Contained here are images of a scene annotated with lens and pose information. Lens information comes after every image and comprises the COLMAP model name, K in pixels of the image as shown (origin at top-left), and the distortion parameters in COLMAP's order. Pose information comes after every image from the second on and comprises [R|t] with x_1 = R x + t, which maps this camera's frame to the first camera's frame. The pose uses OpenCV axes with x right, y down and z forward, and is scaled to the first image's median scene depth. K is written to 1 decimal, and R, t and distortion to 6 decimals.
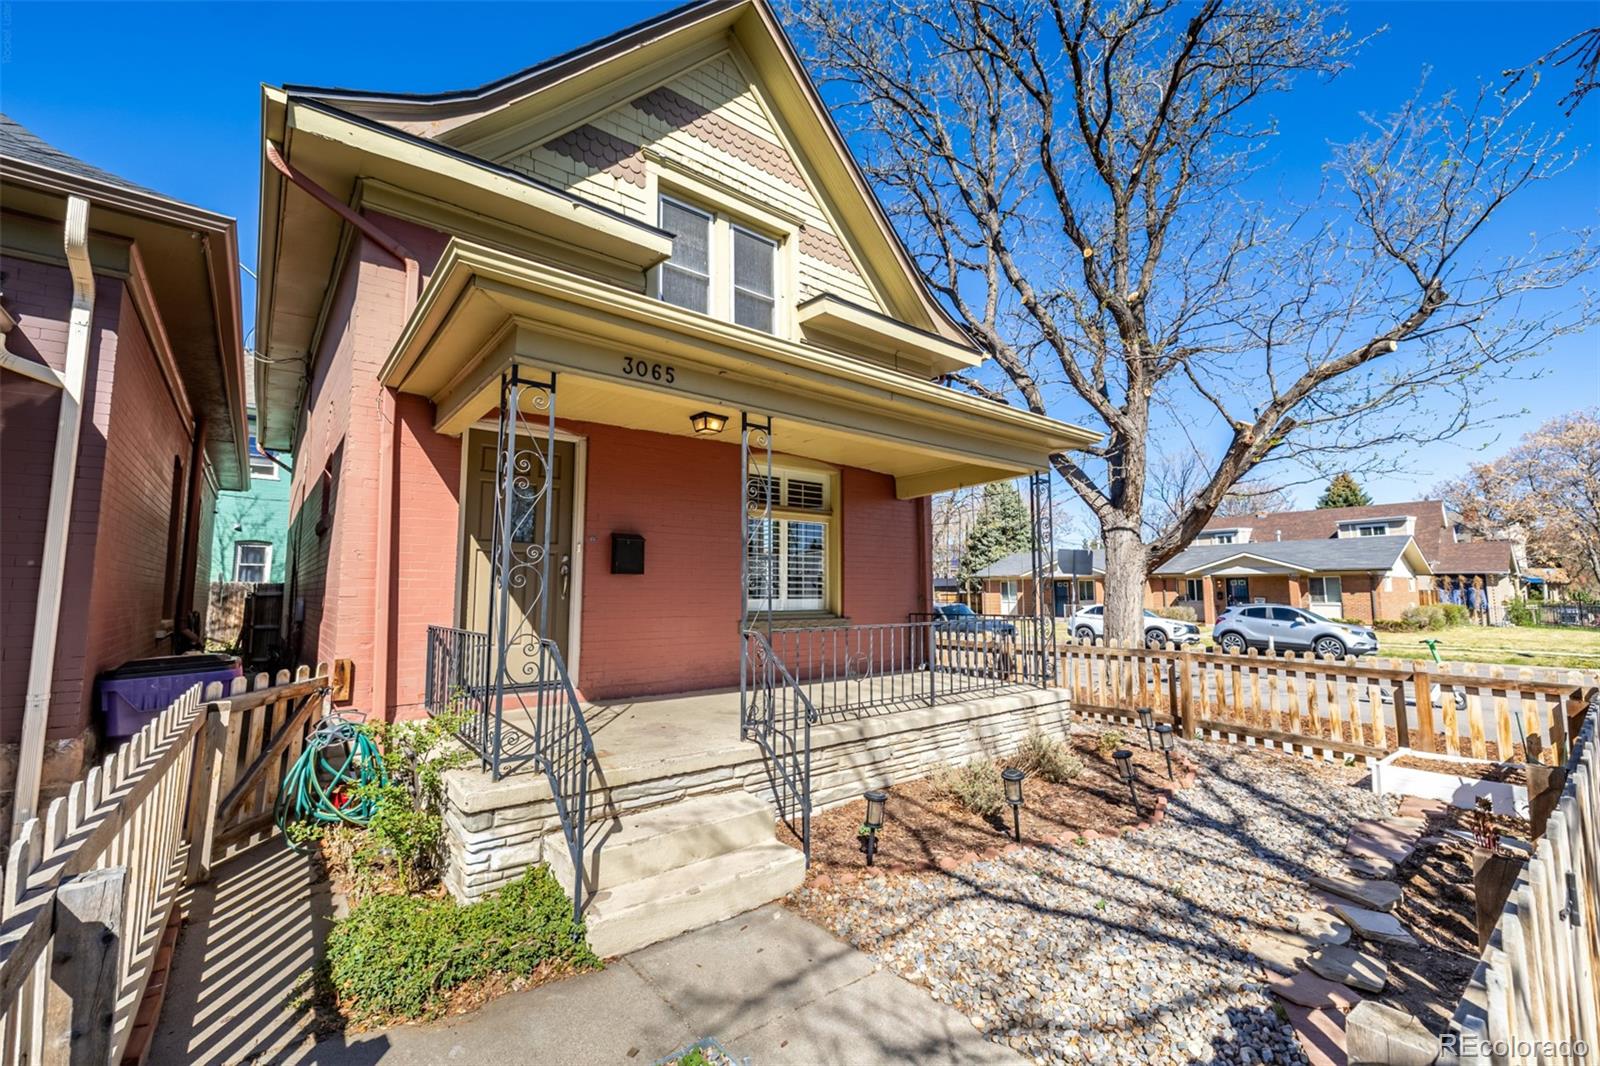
lens RADIAL K [[669.0, 0, 799.9], [0, 669.0, 526.9], [0, 0, 1]] dist [0.000969, 0.000023]
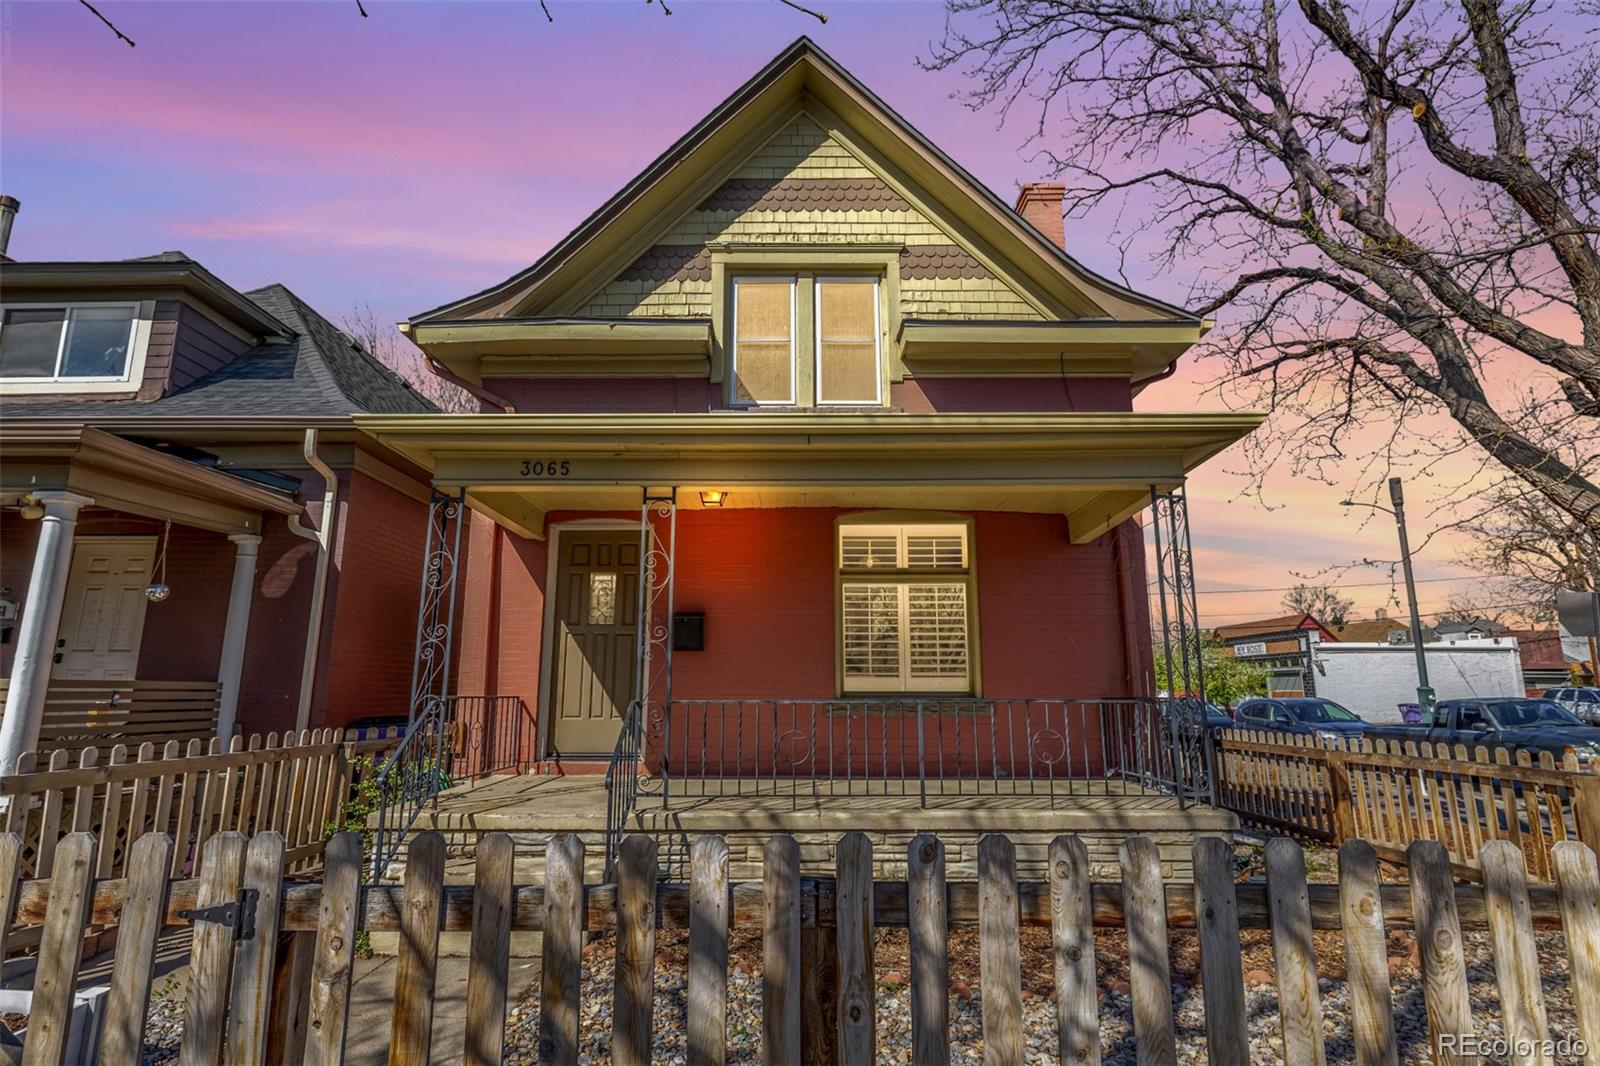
lens RADIAL K [[810.4, 0, 809.3], [0, 810.4, 528.1], [0, 0, 1]] dist [-0.003125, 0.000347]
pose [[0.774289, -0.123774, -0.620610, 0.838108], [0.062497, 0.990848, -0.119642, 0.054392], [0.629738, 0.053851, 0.774938, 0.179307]]
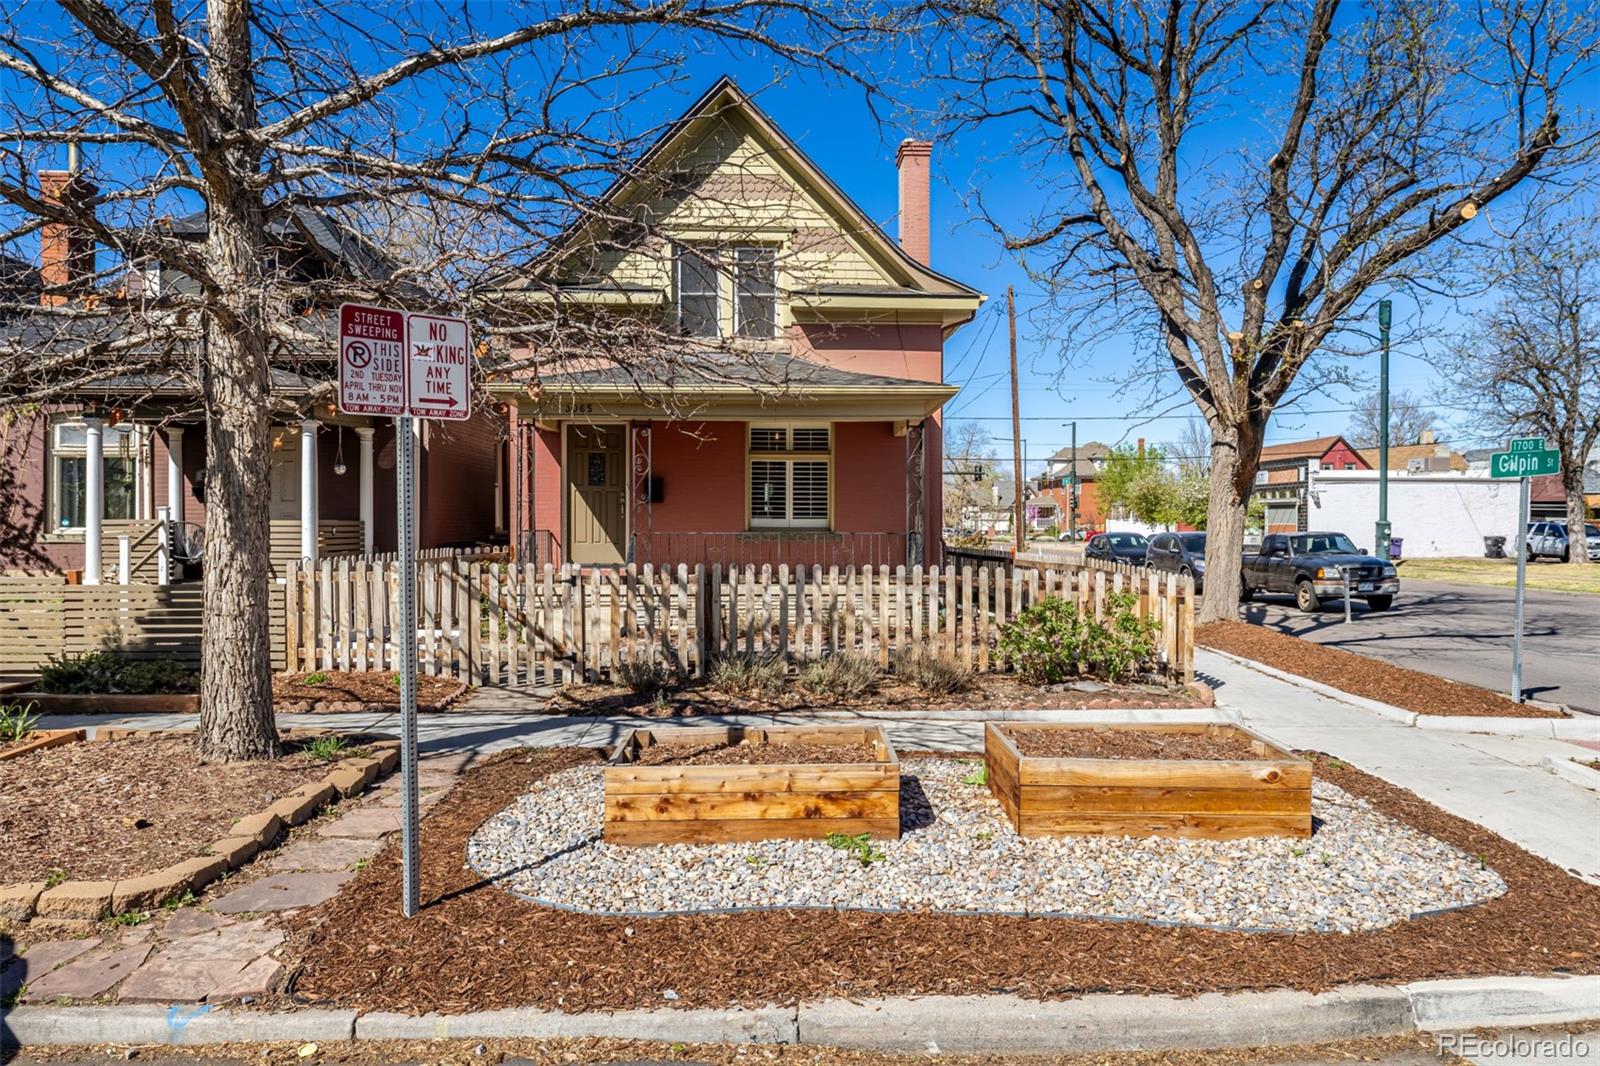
lens RADIAL K [[1118.2, 0, 813.0], [0, 1118.2, 518.4], [0, 0, 1]] dist [0.006235, -0.004253]
pose [[0.796407, 0.001618, -0.604759, 2.135874], [0.057266, 0.995301, 0.078076, -0.103134], [0.602044, -0.096812, 0.792572, -1.185741]]
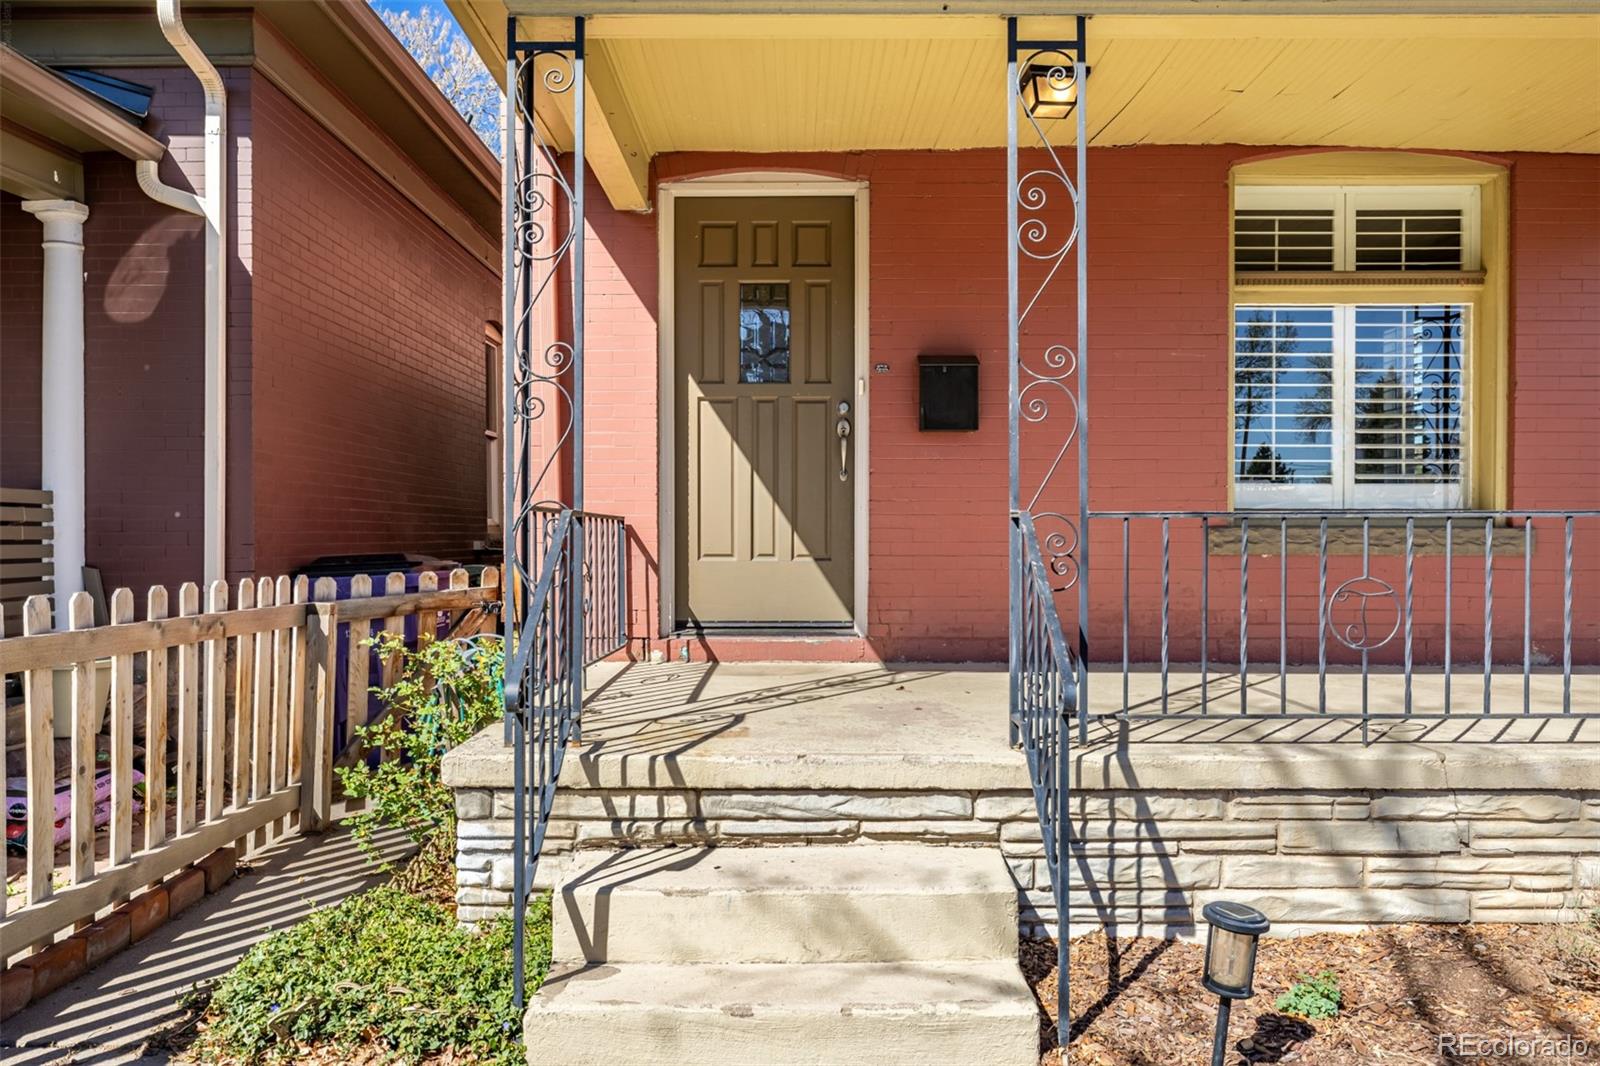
lens RADIAL K [[1118.2, 0, 797.1], [0, 1118.2, 539.1], [0, 0, 1]] dist [0.006235, -0.004253]
pose [[0.772223, 0.002567, -0.635346, 0.260790], [0.062728, 0.994798, 0.080262, 0.095186], [0.632247, -0.101834, 0.768045, 0.294875]]
